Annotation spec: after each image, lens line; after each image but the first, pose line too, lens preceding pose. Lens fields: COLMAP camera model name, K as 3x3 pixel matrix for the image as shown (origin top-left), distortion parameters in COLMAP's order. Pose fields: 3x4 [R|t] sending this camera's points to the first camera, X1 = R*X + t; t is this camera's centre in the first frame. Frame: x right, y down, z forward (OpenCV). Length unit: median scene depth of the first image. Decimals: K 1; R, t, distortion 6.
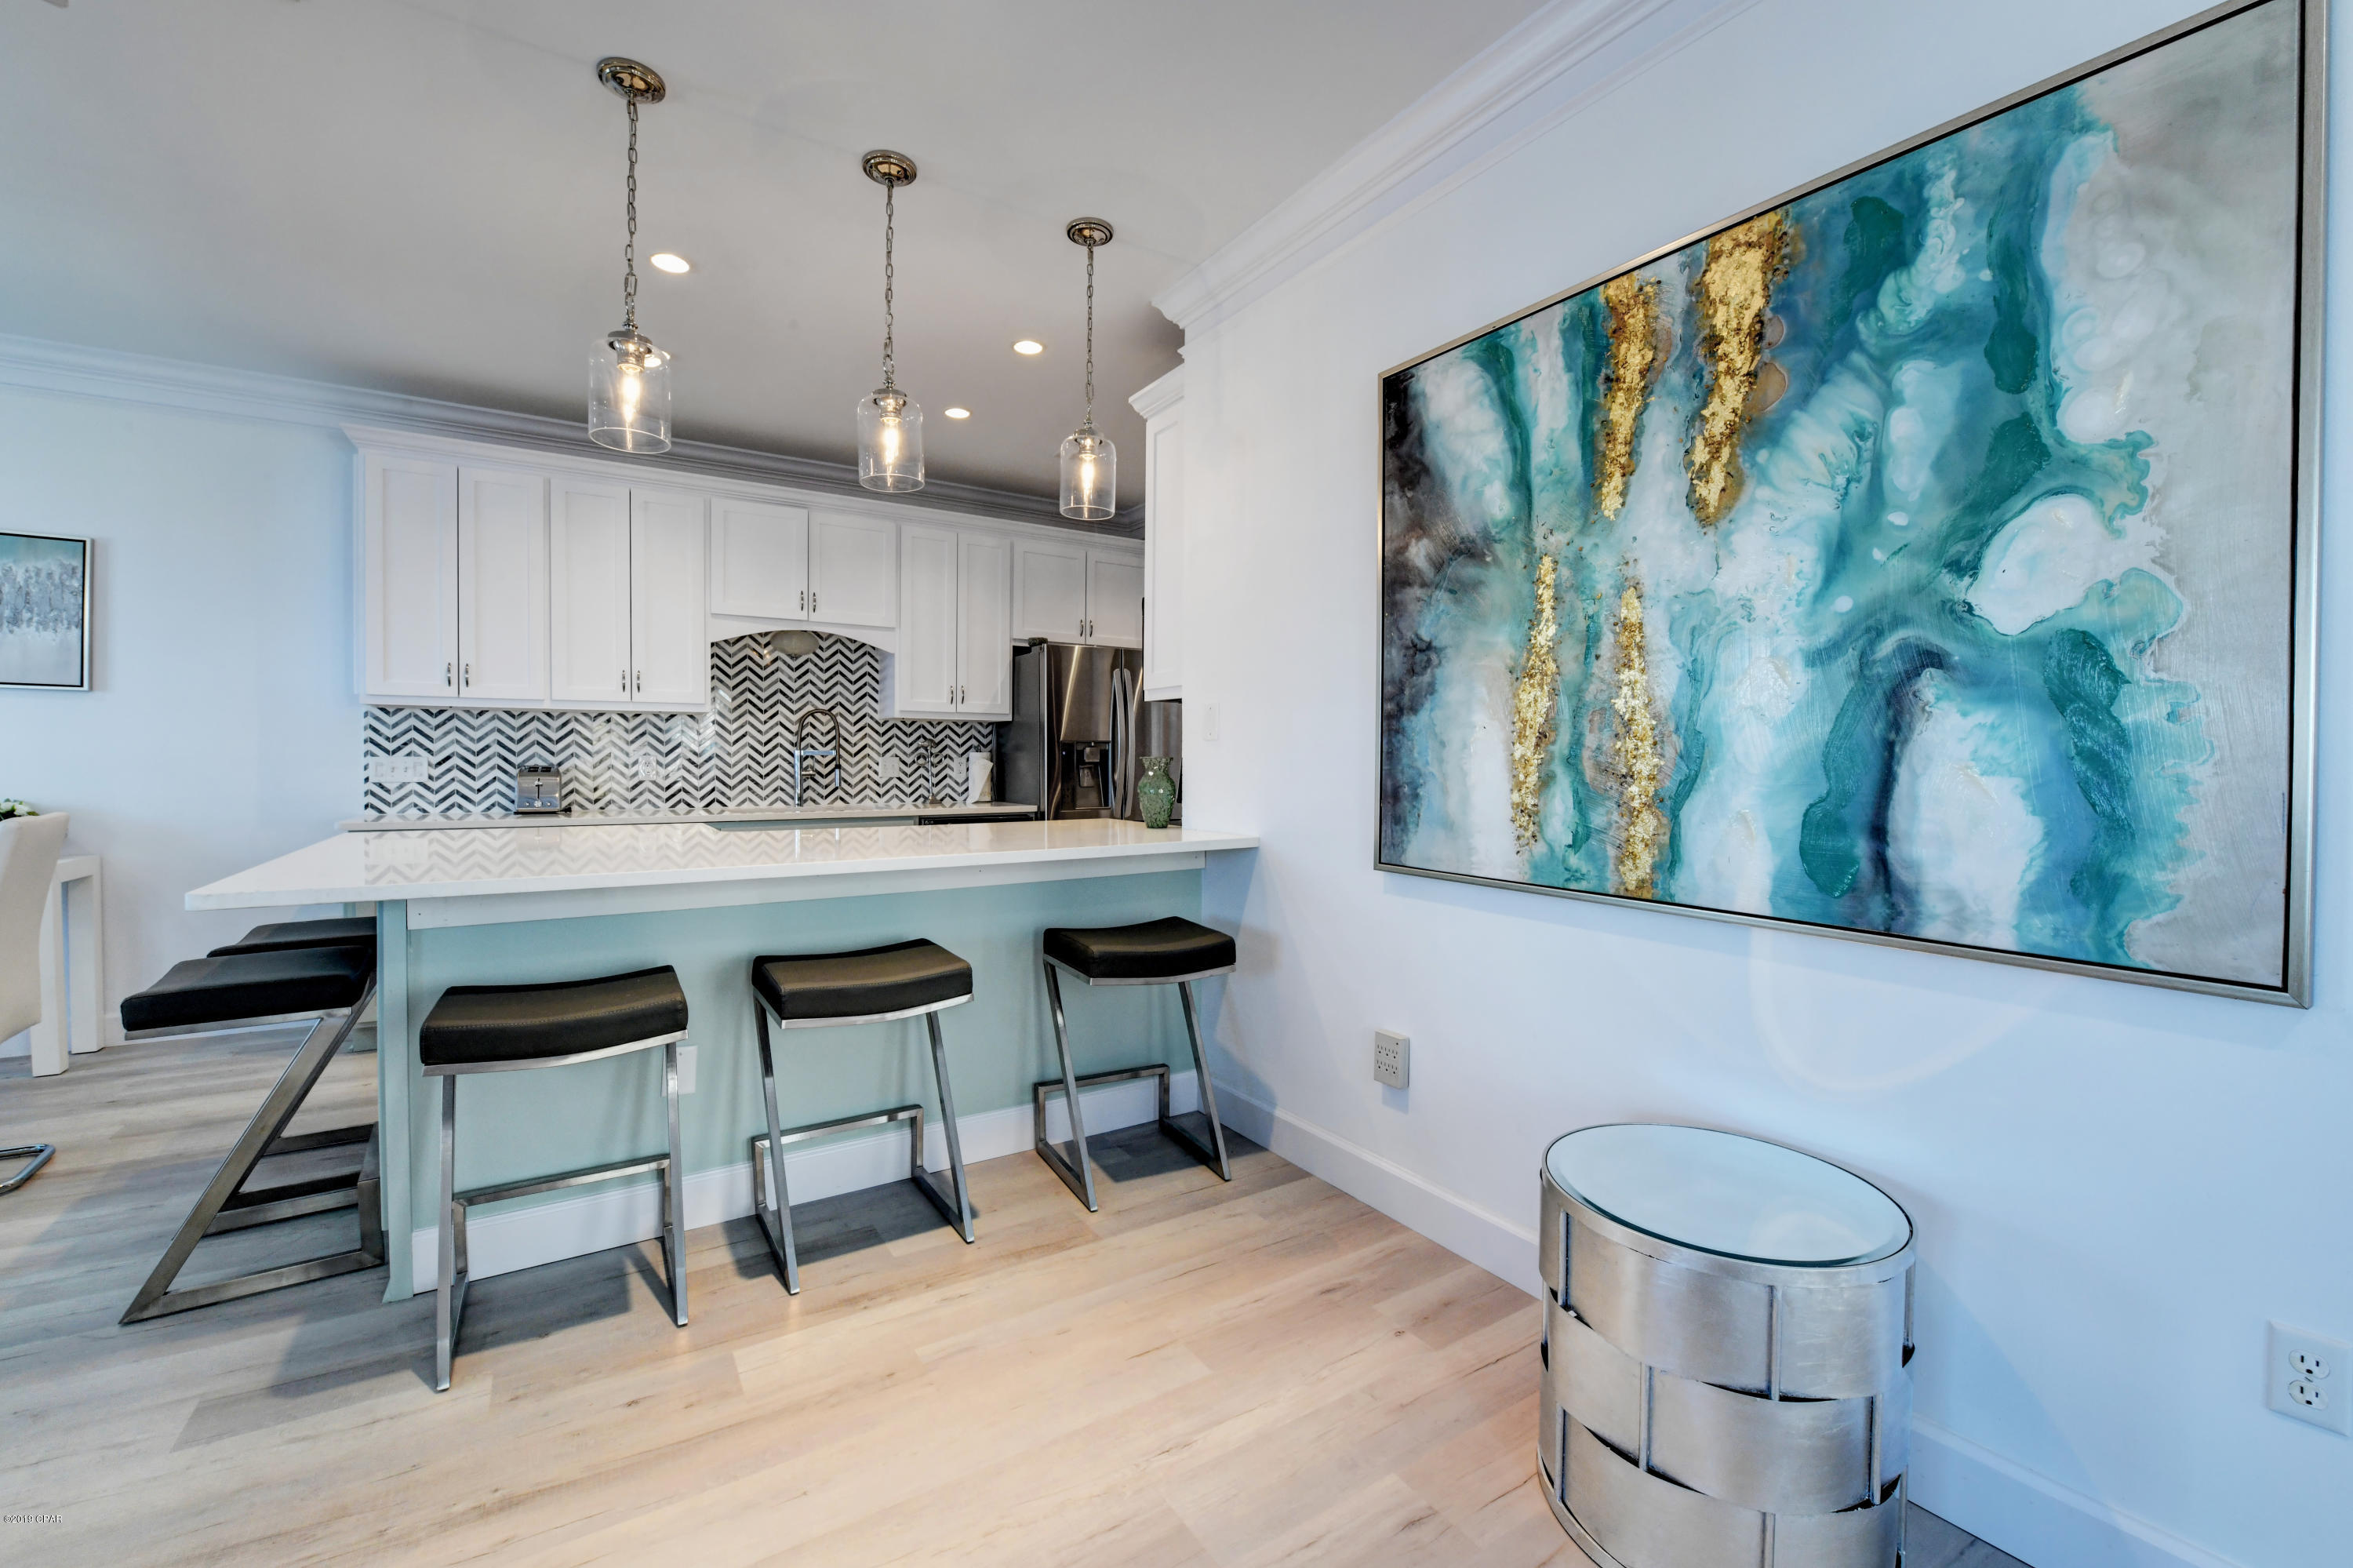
lens RADIAL K [[938.7, 0, 1180.2], [0, 938.7, 778.1], [0, 0, 1]] dist [-0.020754, -0.000328]
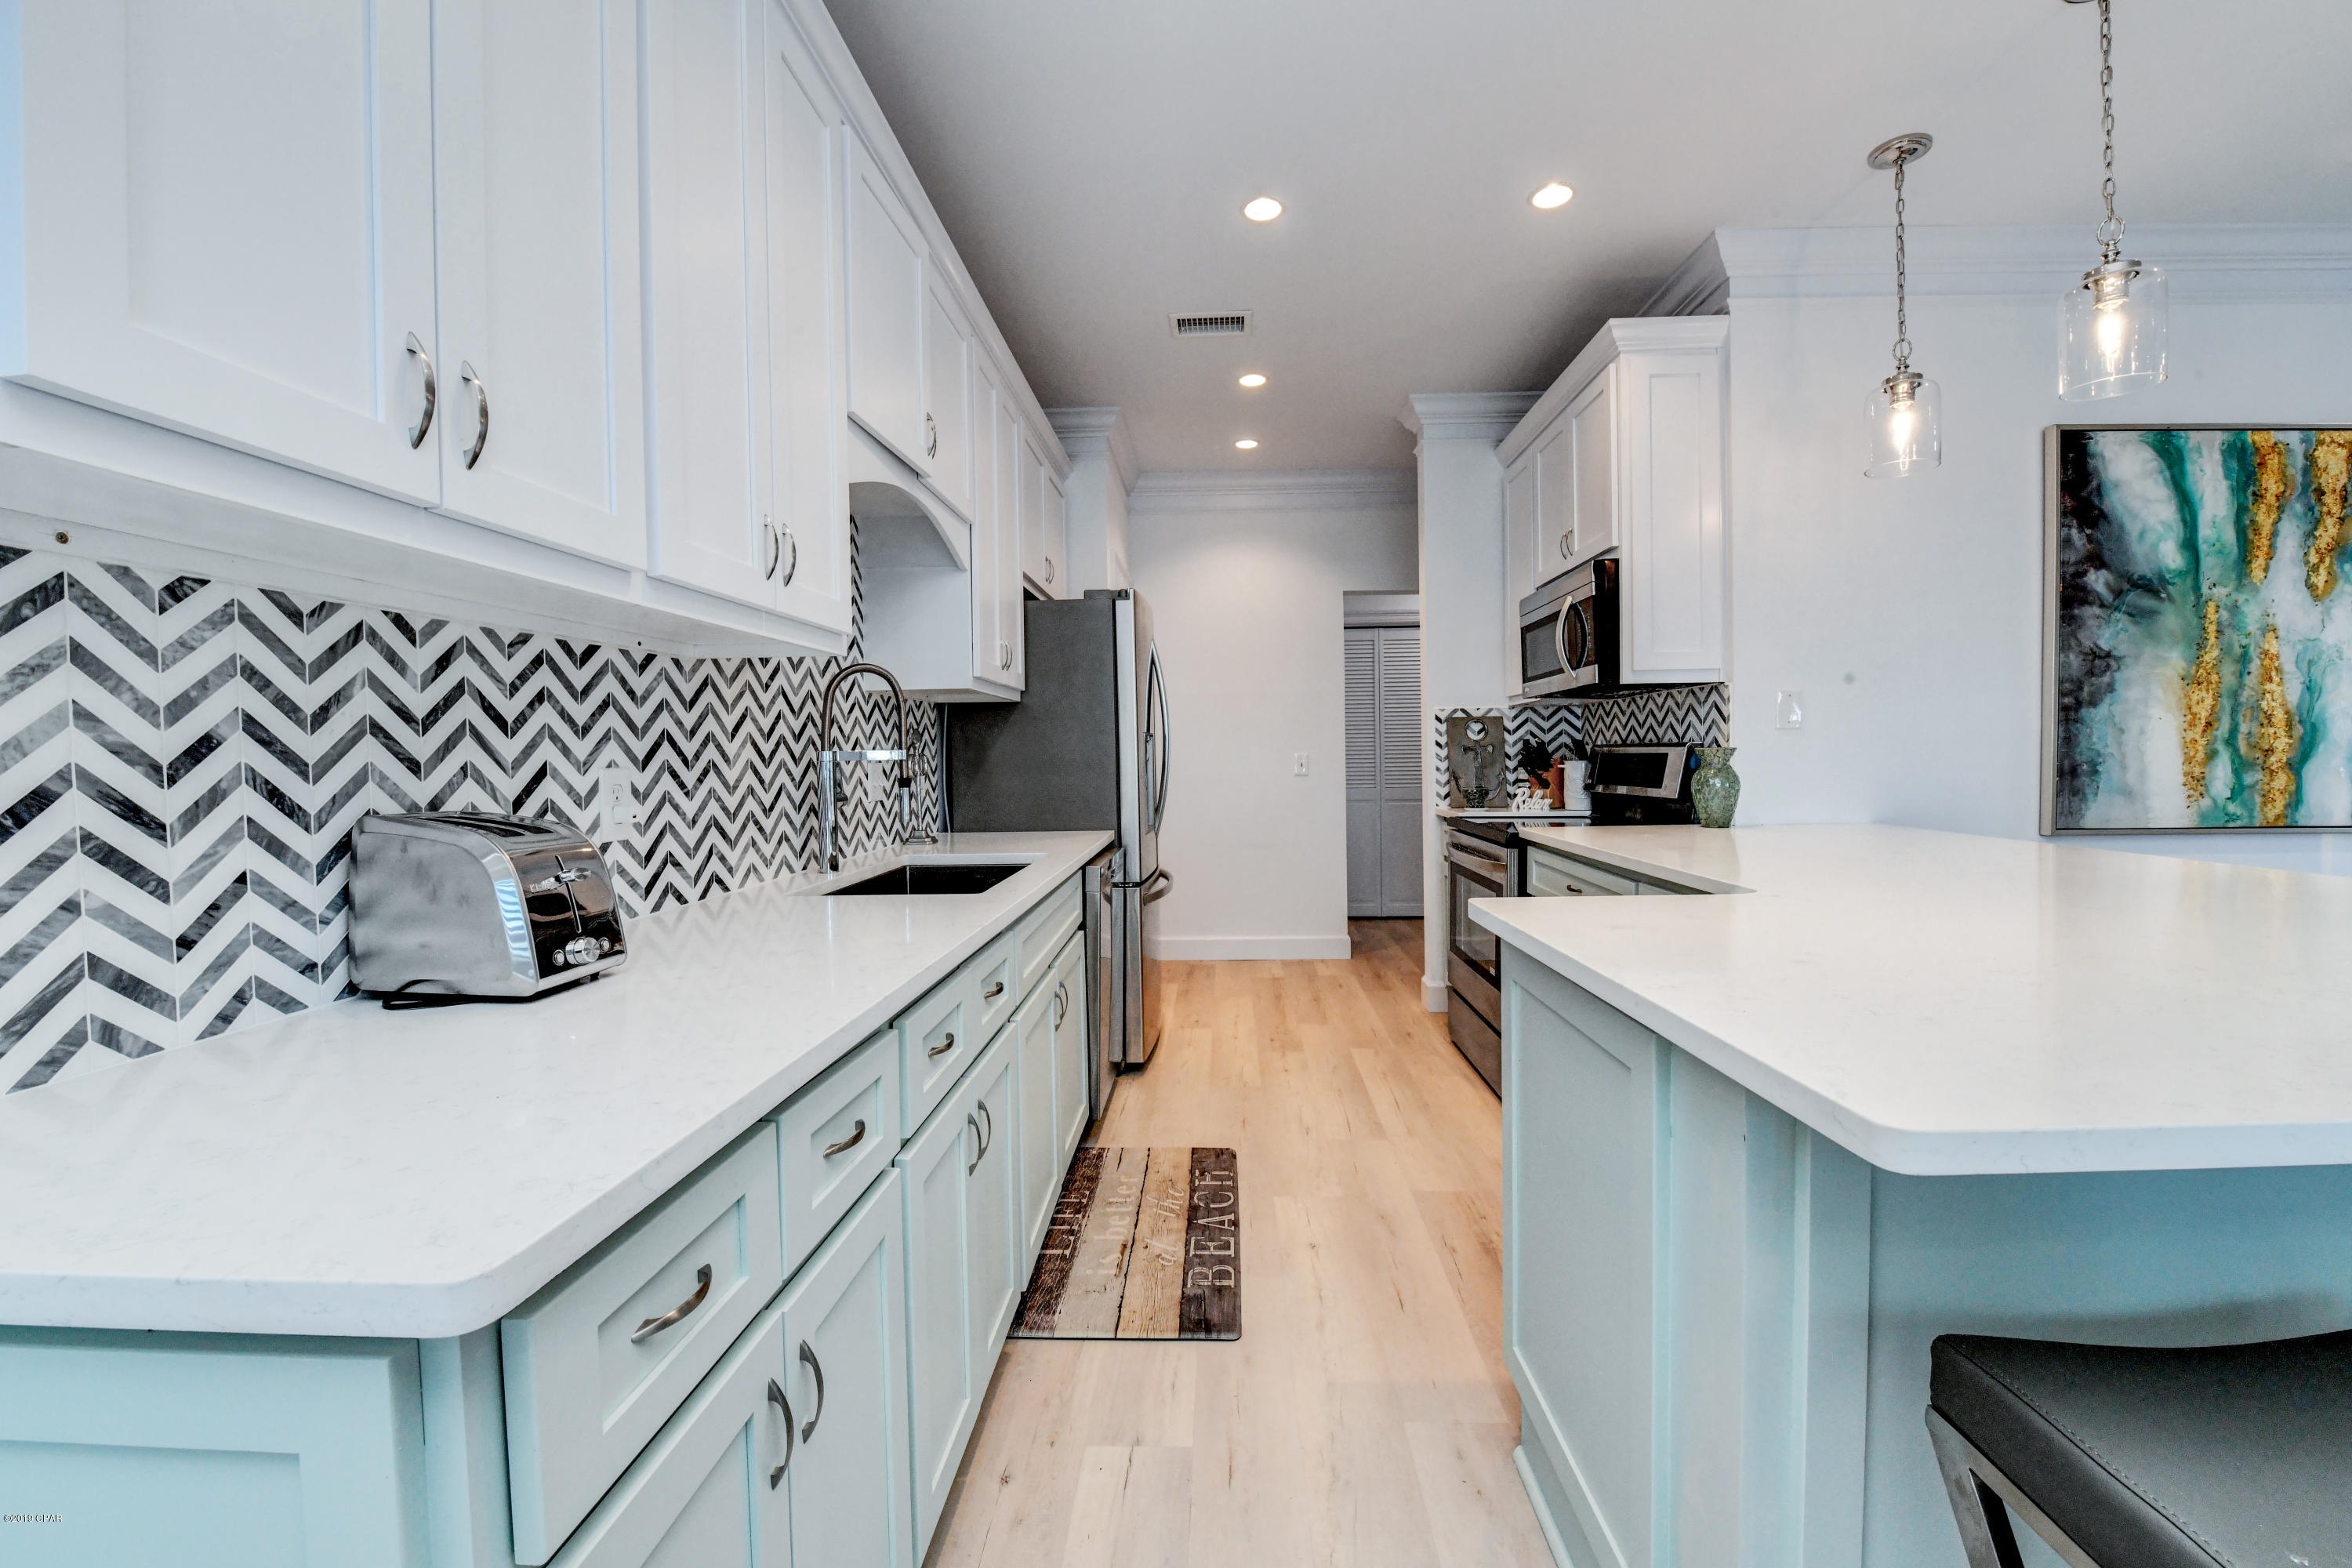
lens RADIAL K [[938.3, 0, 1179.7], [0, 938.3, 778.2], [0, 0, 1]] dist [-0.020754, -0.000328]
pose [[0.584305, -0.034839, 0.810786, -1.572763], [0.036179, 0.999203, 0.016862, -0.040708], [-0.810727, 0.019481, 0.585100, 1.359251]]
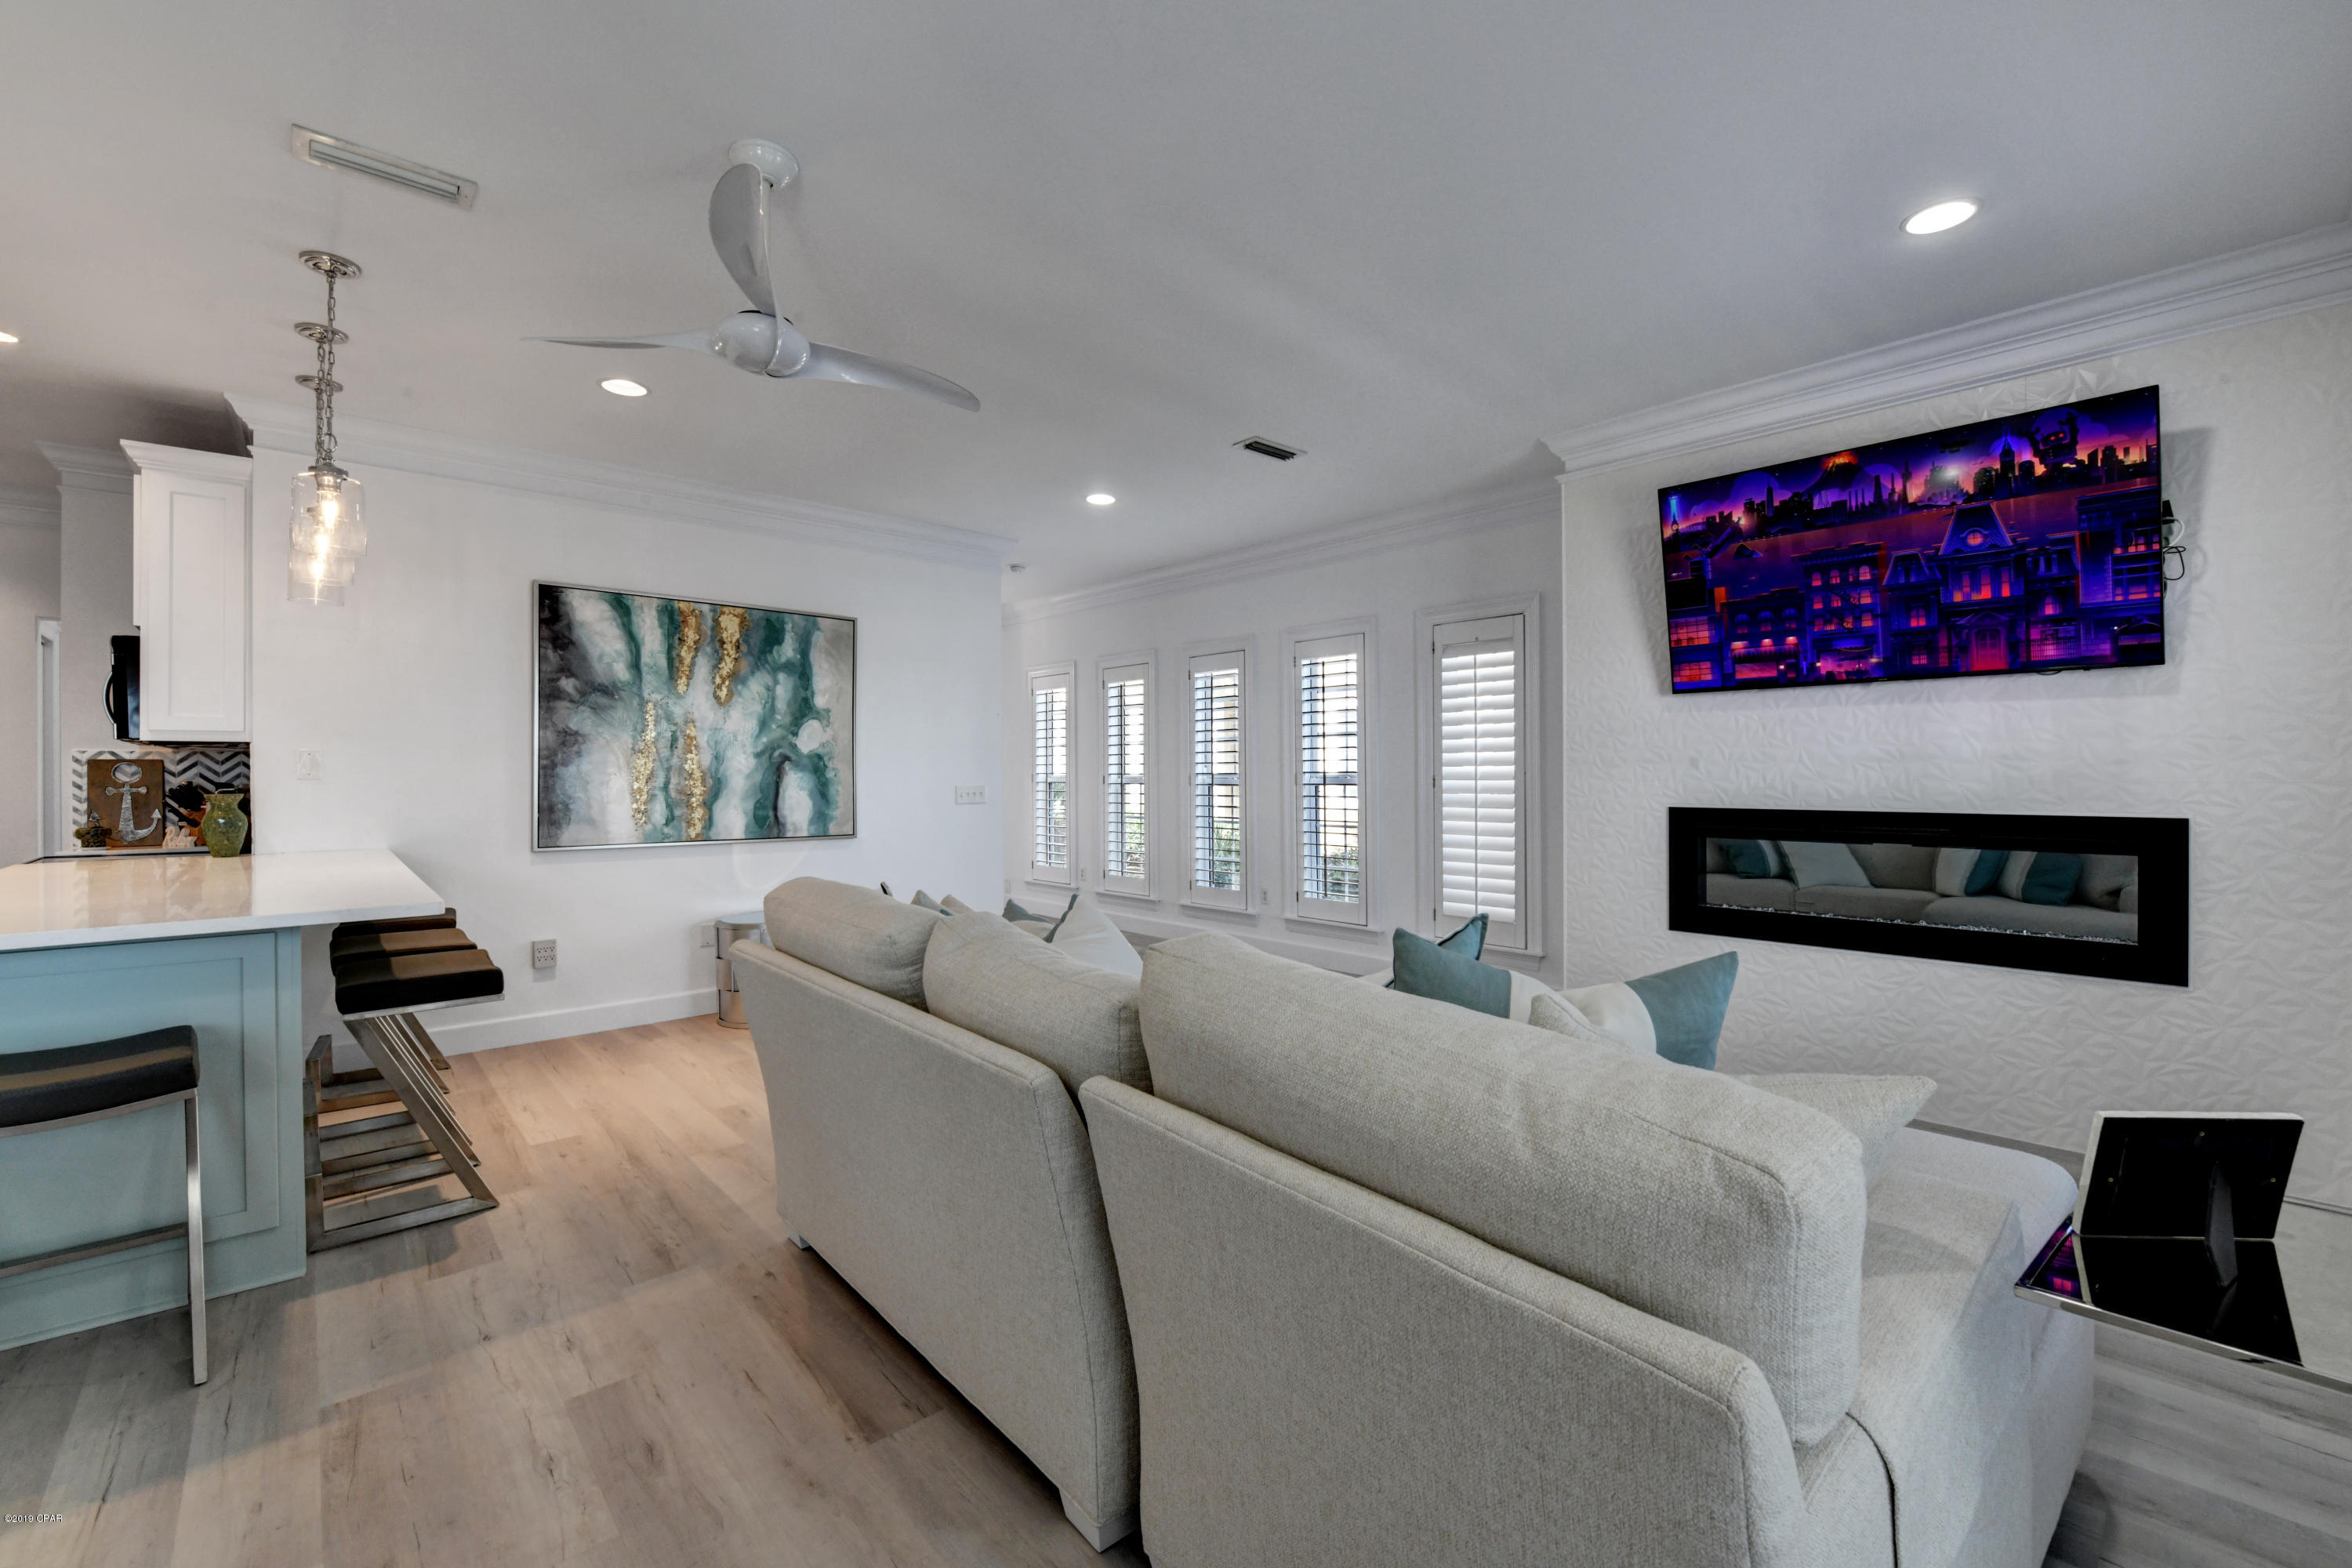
lens RADIAL K [[964.2, 0, 1184.9], [0, 964.2, 774.1], [0, 0, 1]] dist [-0.017504, -0.000085]
pose [[-0.167744, -0.003756, 0.985823, -2.037321], [0.025684, 0.999637, 0.008179, -0.039072], [-0.985496, 0.026691, -0.167587, 0.076242]]
